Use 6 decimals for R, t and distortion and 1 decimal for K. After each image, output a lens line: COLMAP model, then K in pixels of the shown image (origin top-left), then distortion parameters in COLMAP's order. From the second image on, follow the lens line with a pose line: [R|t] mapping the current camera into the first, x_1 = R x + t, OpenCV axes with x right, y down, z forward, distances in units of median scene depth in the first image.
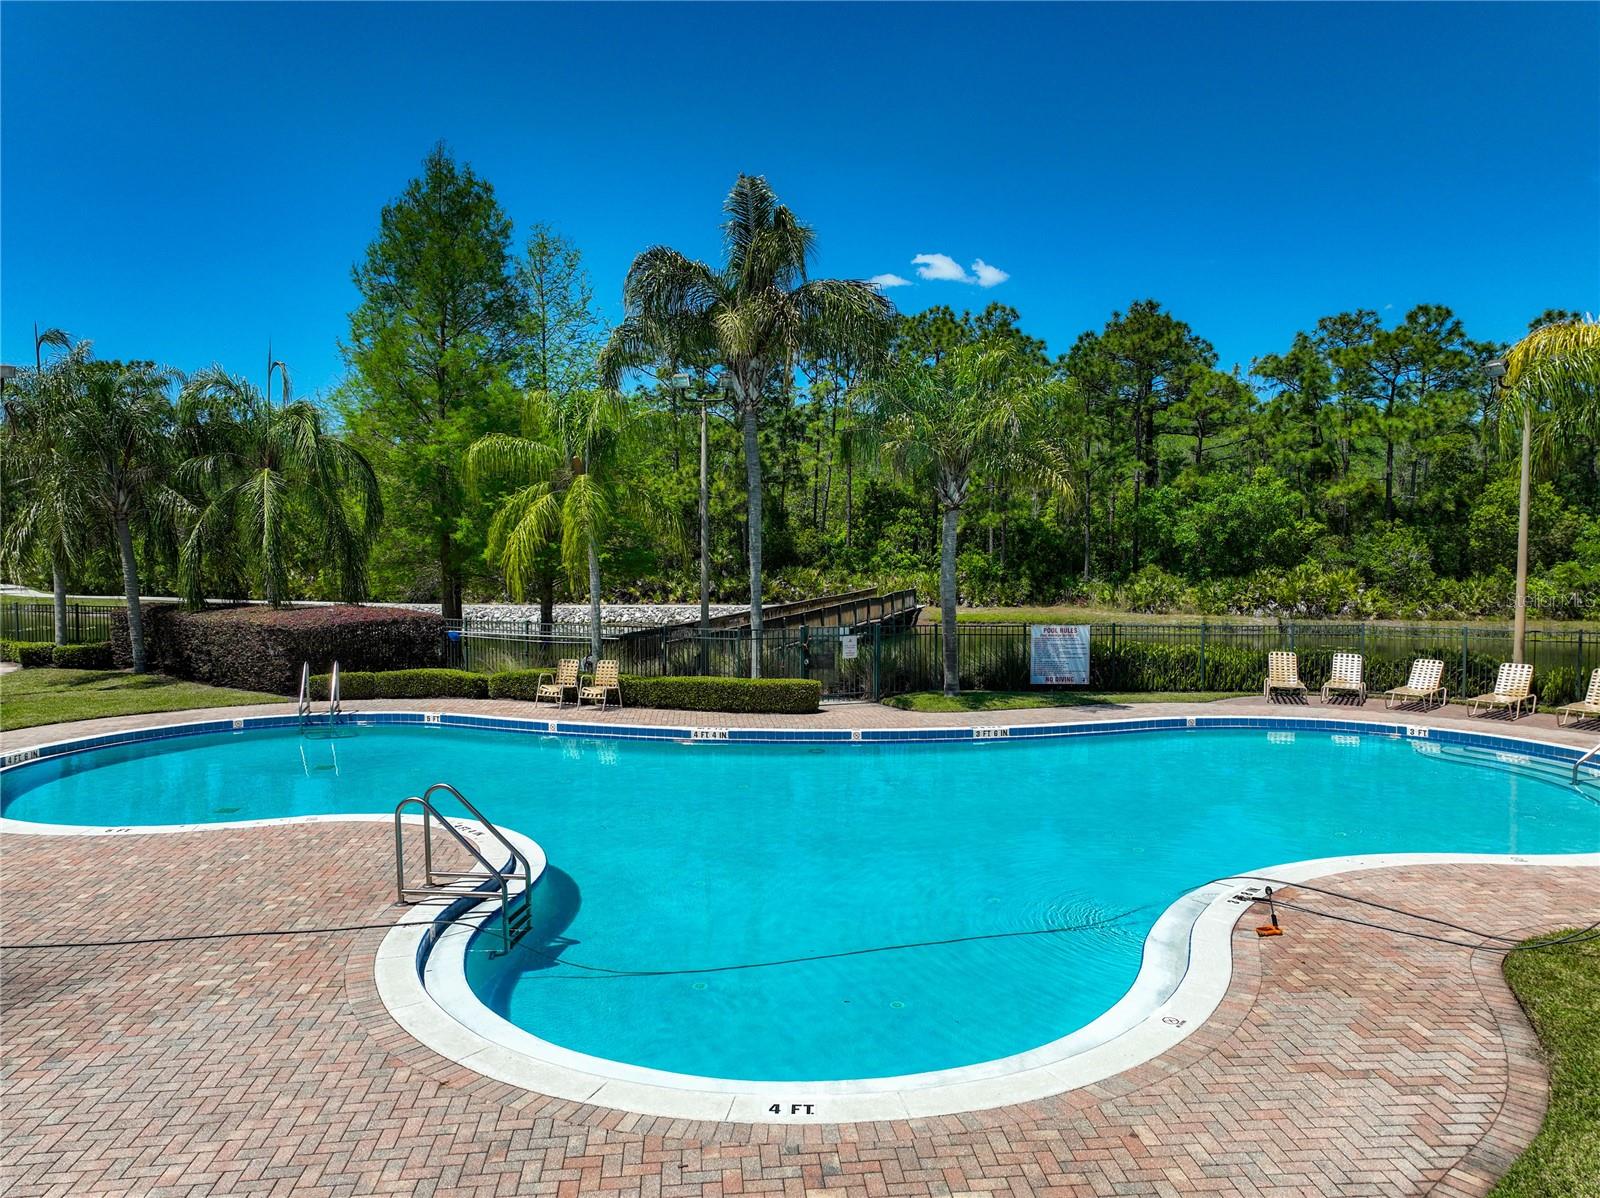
lens RADIAL K [[1098.2, 0, 800.0], [0, 1098.2, 599.0], [0, 0, 1]] dist [0.004502, 0.000793]
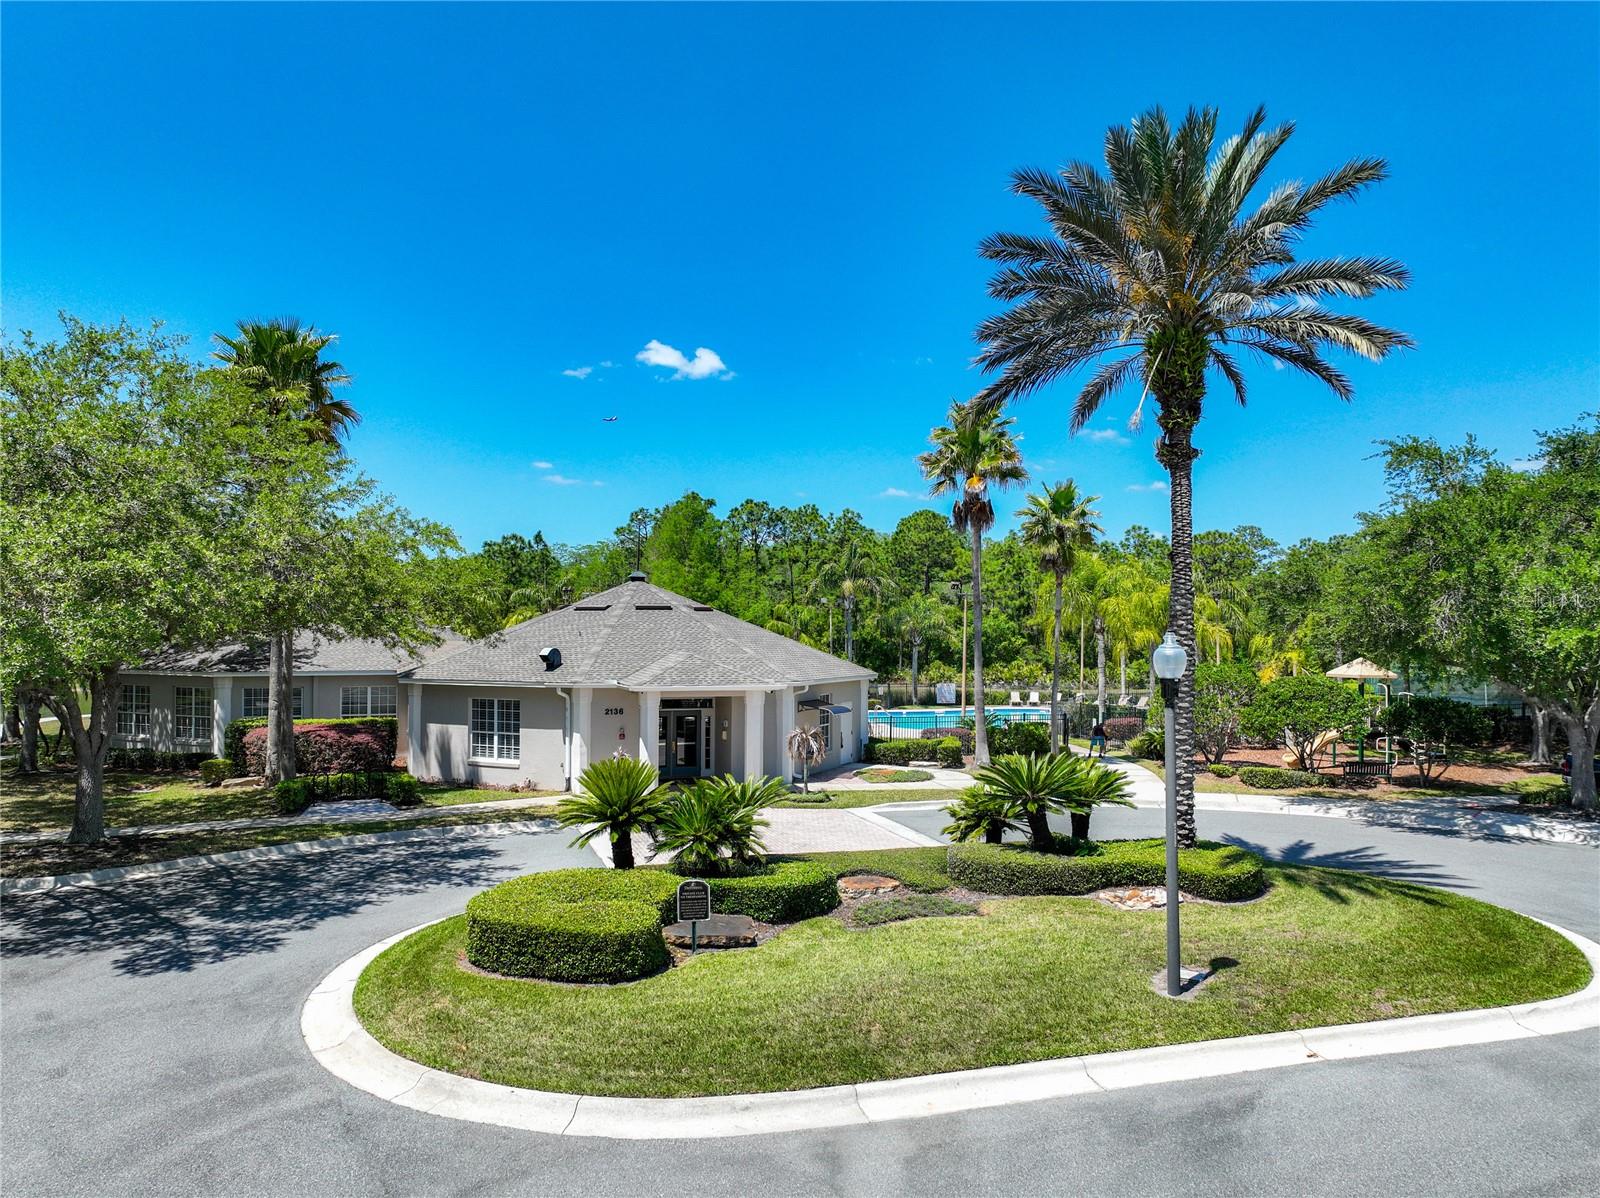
lens RADIAL K [[1098.2, 0, 800.0], [0, 1098.2, 599.0], [0, 0, 1]] dist [0.004502, 0.000793]
pose [[0.970794, 0.013386, 0.239543, -0.302149], [0.006932, 0.996461, -0.083775, 0.015498], [-0.239816, 0.082989, 0.967265, -0.631820]]
